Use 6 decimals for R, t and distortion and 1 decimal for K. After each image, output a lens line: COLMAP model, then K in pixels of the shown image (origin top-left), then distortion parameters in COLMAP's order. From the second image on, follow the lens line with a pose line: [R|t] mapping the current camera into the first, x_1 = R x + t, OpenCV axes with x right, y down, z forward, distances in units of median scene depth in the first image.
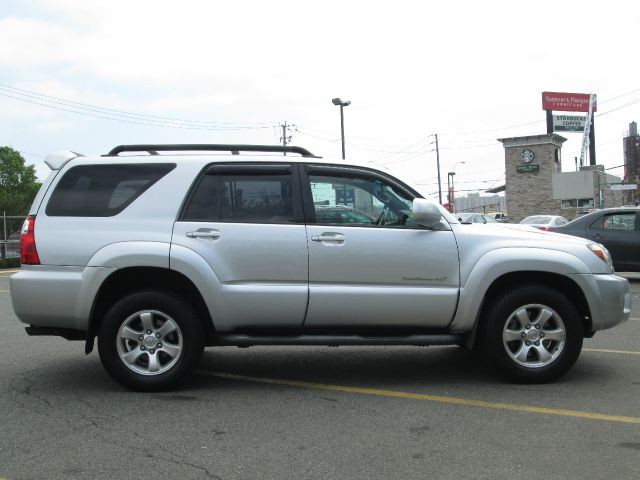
lens RADIAL K [[805.0, 0, 318.3], [0, 805.0, 225.0], [0, 0, 1]] dist [-0.022621, -0.018572]
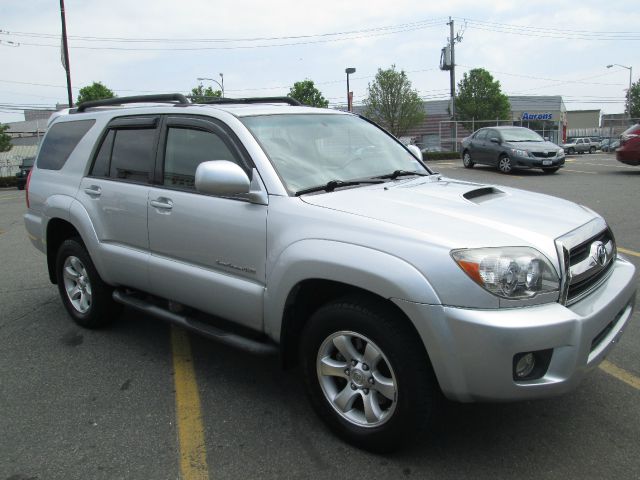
lens RADIAL K [[530.7, 0, 320.0], [0, 530.7, 240.0], [0, 0, 1]] dist [0.008075, 0.002496]
pose [[0.713390, 0.124093, -0.689693, 0.526741], [0.032540, 0.977269, 0.209492, -0.060070], [0.700012, -0.171892, 0.693136, 0.705568]]
